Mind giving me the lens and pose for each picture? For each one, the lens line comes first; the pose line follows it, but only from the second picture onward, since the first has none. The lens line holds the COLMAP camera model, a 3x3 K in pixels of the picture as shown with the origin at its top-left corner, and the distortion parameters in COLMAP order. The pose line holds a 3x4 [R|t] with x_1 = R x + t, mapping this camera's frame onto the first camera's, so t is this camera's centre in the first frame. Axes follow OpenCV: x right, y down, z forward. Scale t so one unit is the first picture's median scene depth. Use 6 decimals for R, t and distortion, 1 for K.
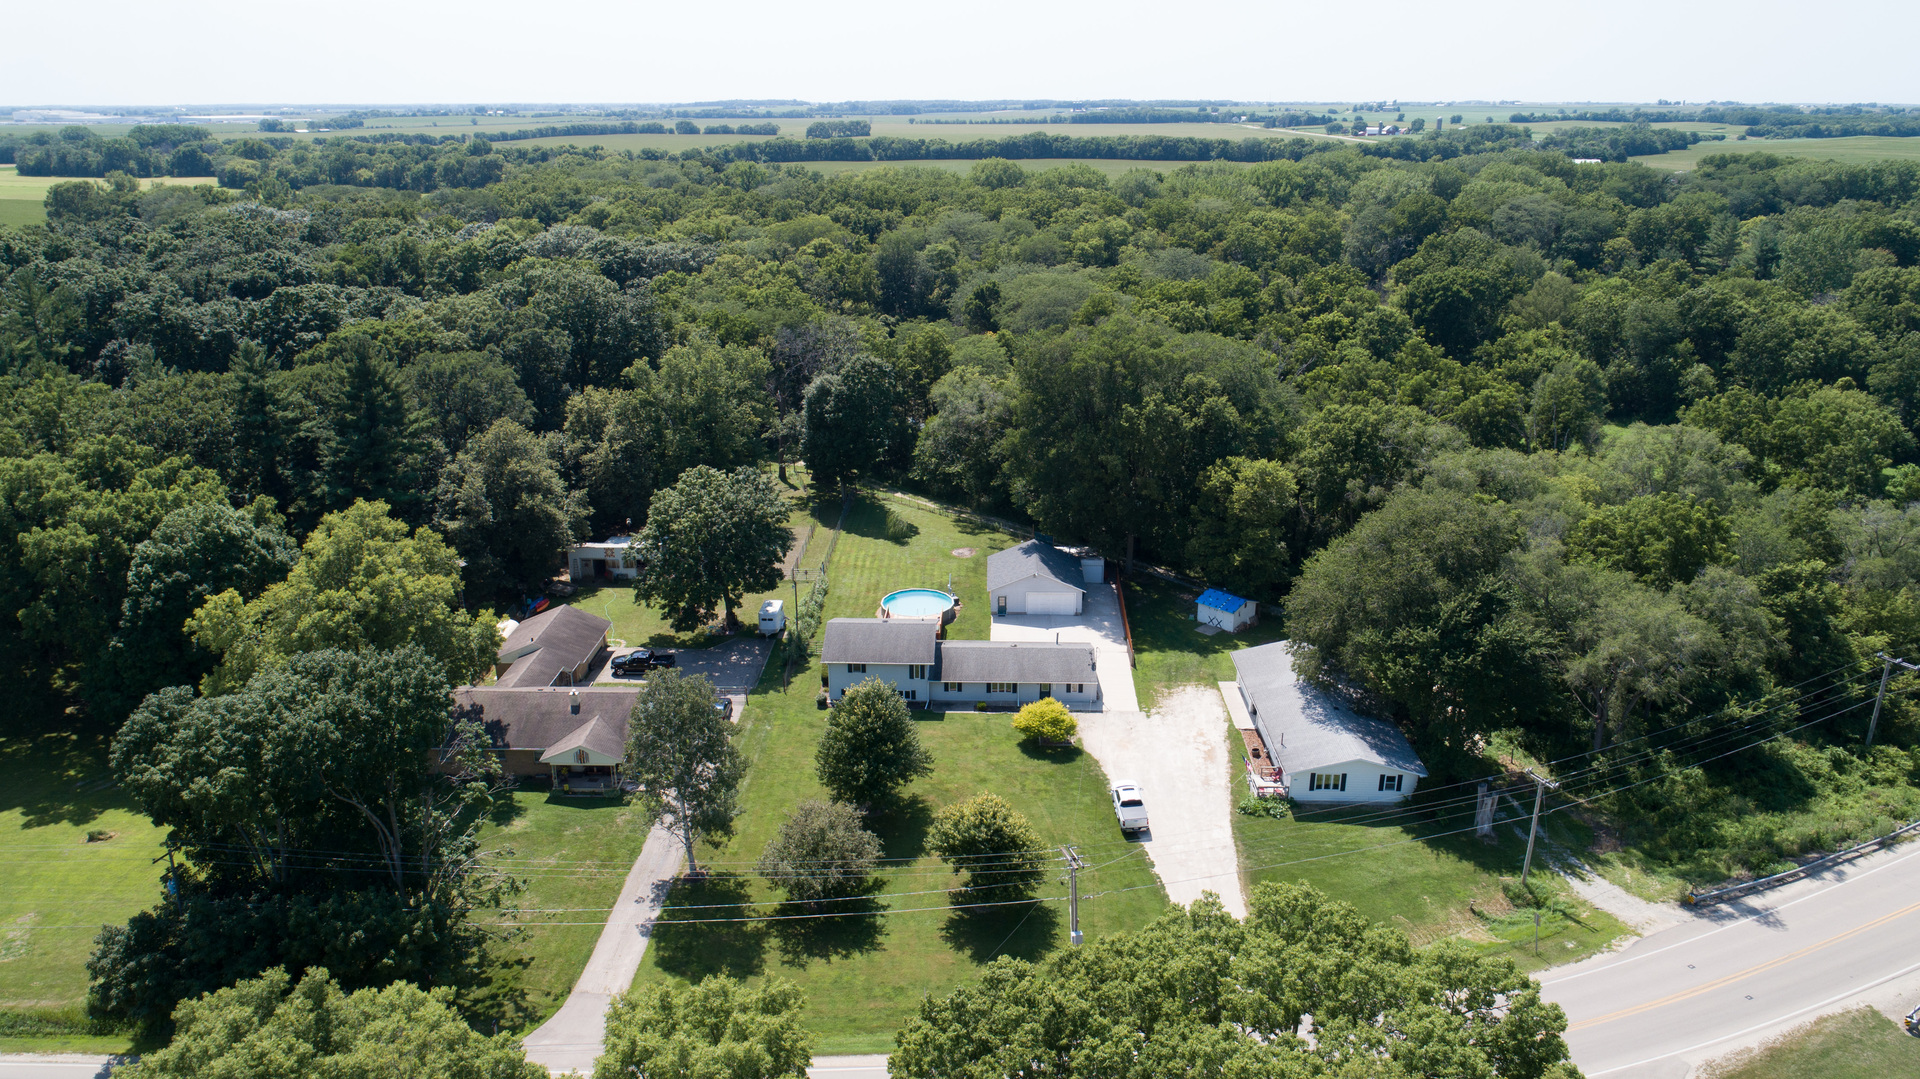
lens RADIAL K [[1299.6, 0, 960.0], [0, 1299.6, 539.5], [0, 0, 1]] dist [-0.019373, 0.008412]
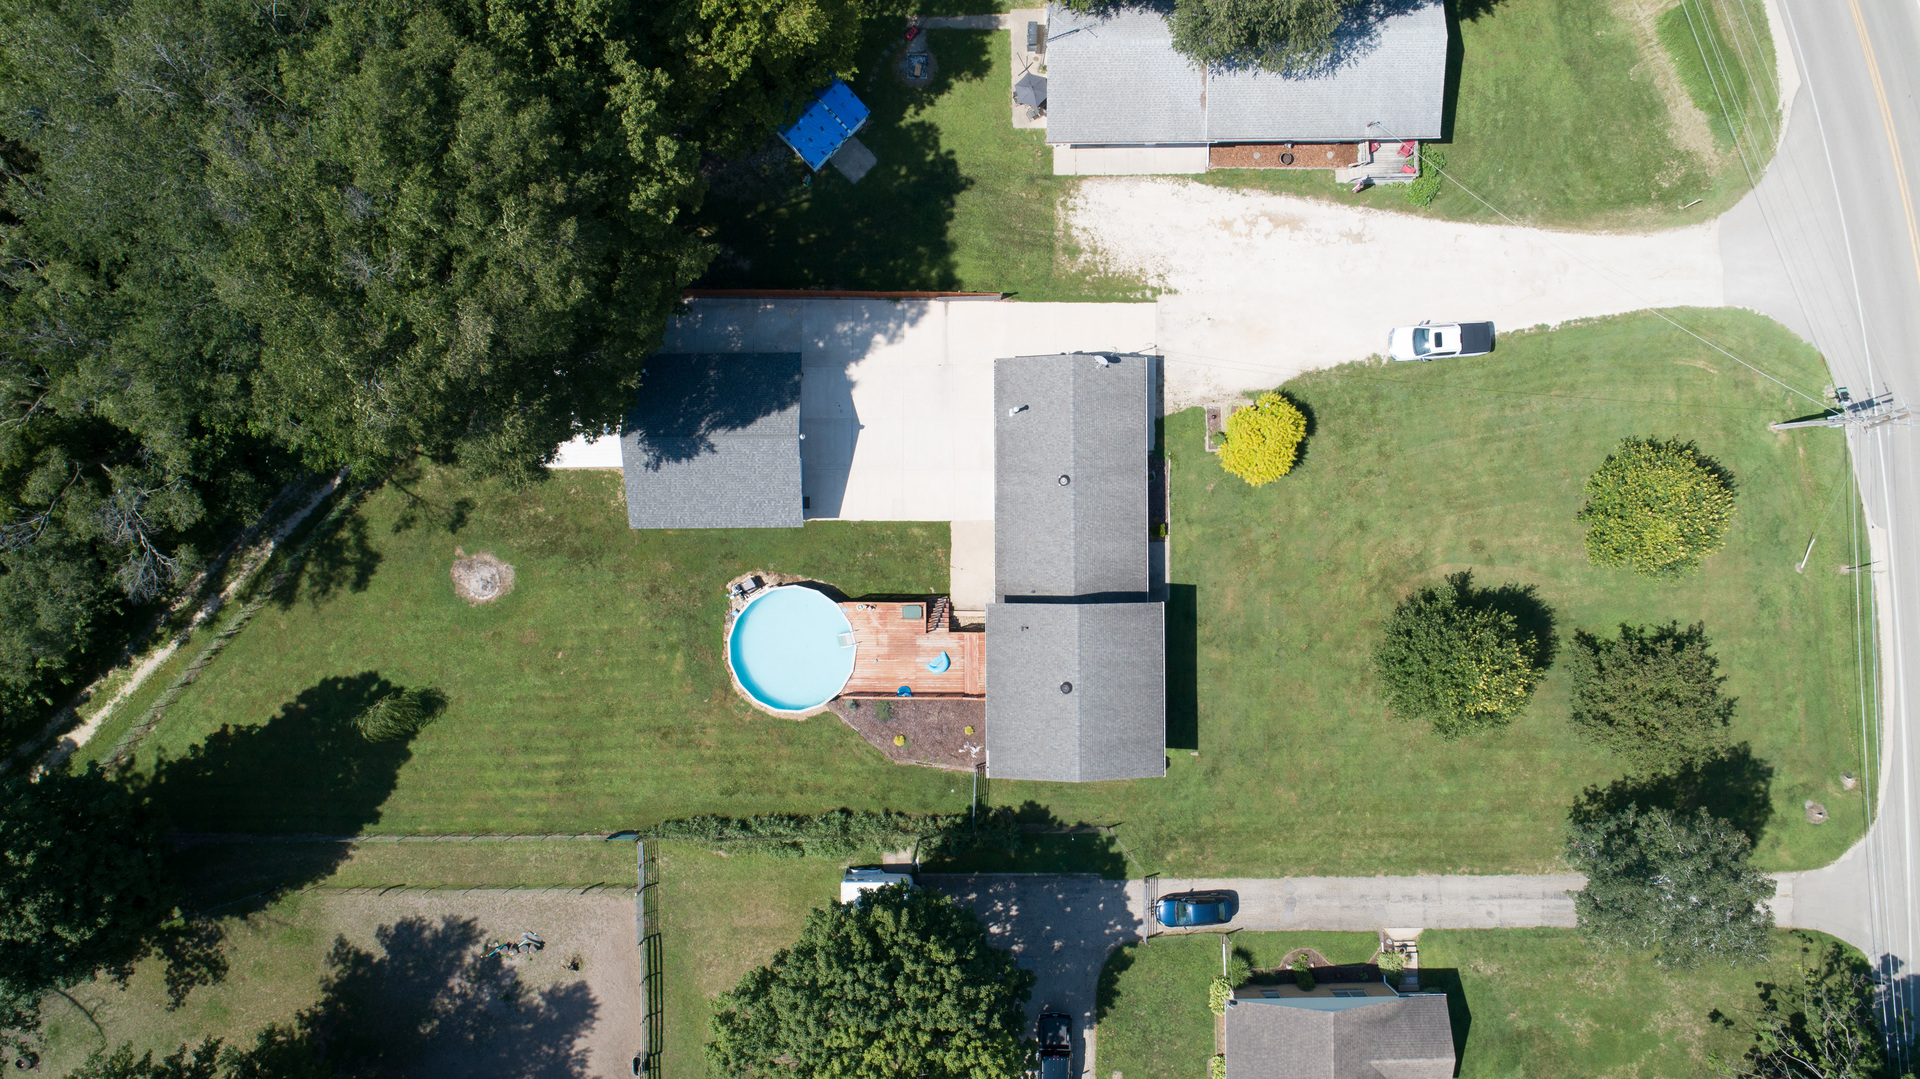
lens RADIAL K [[1299.6, 0, 960.0], [0, 1299.6, 539.5], [0, 0, 1]] dist [-0.019373, 0.008412]
pose [[-0.031980, -0.999428, 0.010971, 0.005532], [0.334766, -0.000368, 0.942301, -0.417059], [-0.941758, 0.033807, 0.334587, 0.652739]]
